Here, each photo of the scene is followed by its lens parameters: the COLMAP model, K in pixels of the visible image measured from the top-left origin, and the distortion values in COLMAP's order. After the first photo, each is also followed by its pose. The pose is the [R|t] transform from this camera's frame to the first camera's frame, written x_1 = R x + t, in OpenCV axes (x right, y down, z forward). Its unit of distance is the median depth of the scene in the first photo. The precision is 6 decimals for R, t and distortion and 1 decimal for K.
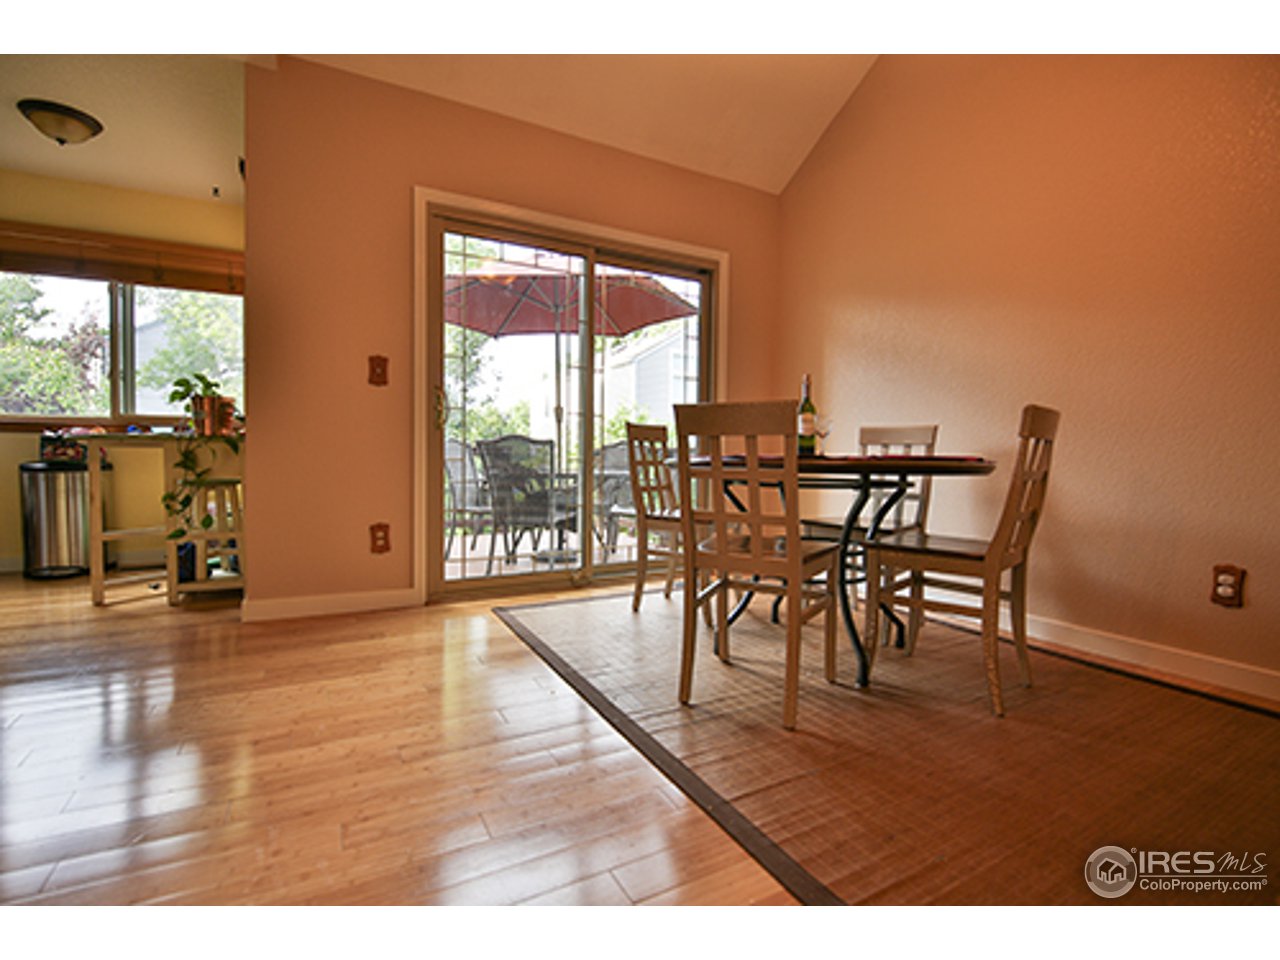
lens RADIAL K [[590.0, 0, 640.0], [0, 590.0, 480.0], [0, 0, 1]] dist [0.000739, -0.000008]
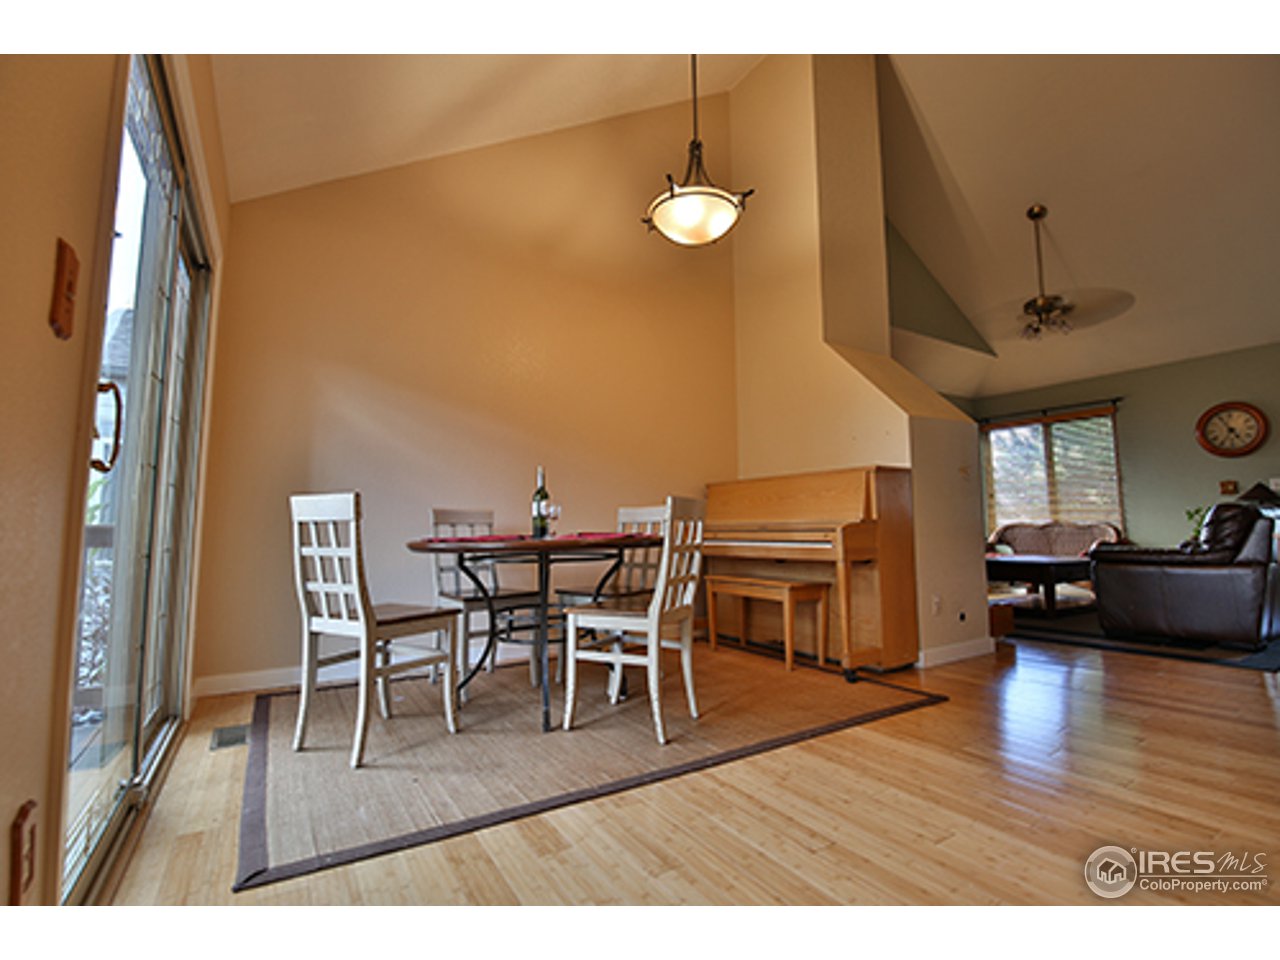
lens RADIAL K [[590.0, 0, 640.0], [0, 590.0, 480.0], [0, 0, 1]] dist [0.000739, -0.000008]
pose [[-0.057821, 0.094638, 0.993831, -1.035995], [0.020118, 0.995405, -0.093617, -0.040755], [-0.998124, 0.014581, -0.059459, 0.984851]]
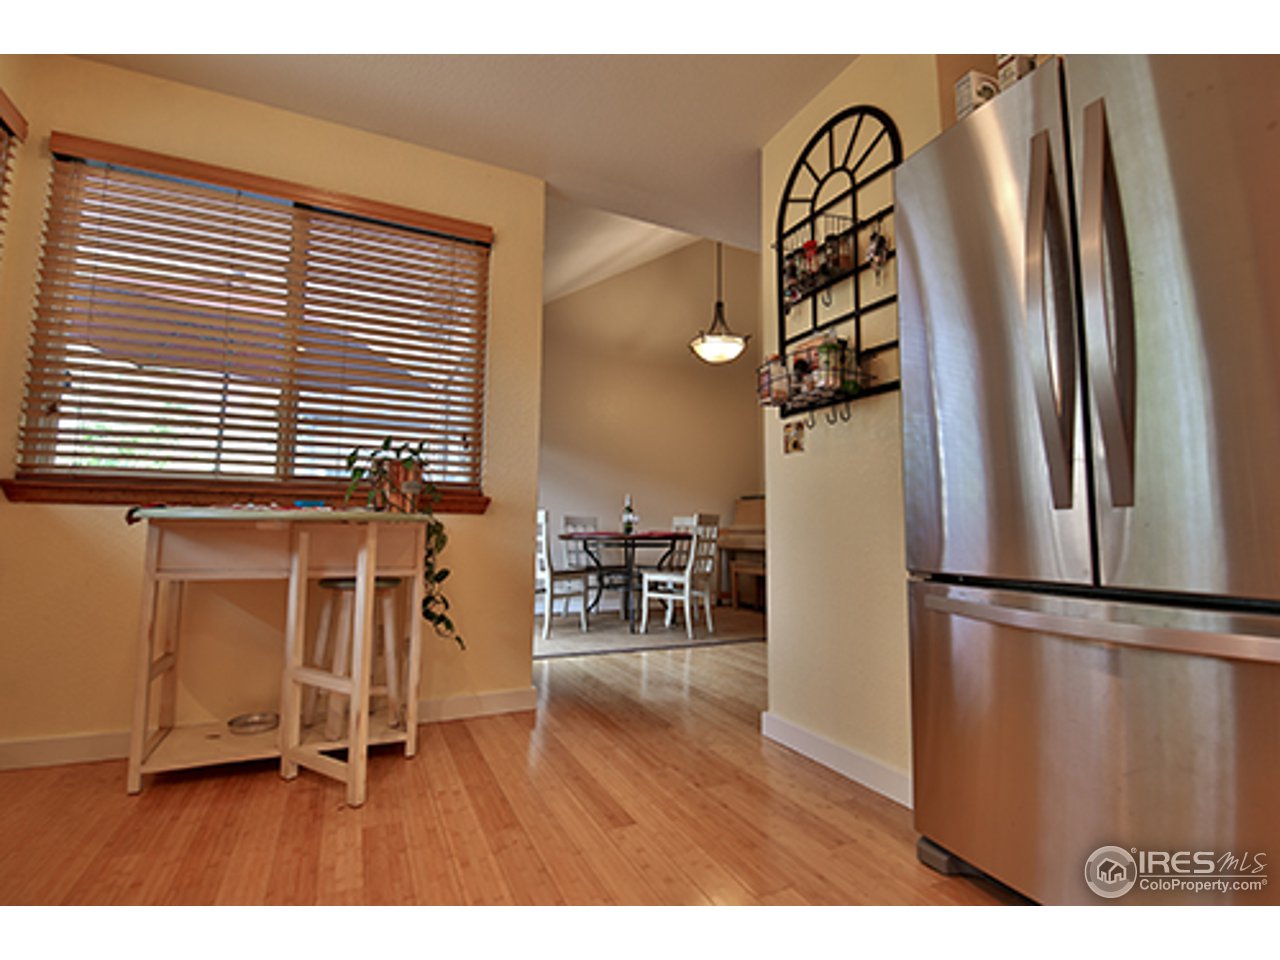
lens RADIAL K [[590.0, 0, 640.0], [0, 590.0, 480.0], [0, 0, 1]] dist [0.000739, -0.000008]
pose [[0.061976, 0.099882, 0.993067, -2.036856], [0.000730, 0.994975, -0.100119, -0.018795], [-0.998077, 0.006930, 0.061592, 0.936286]]
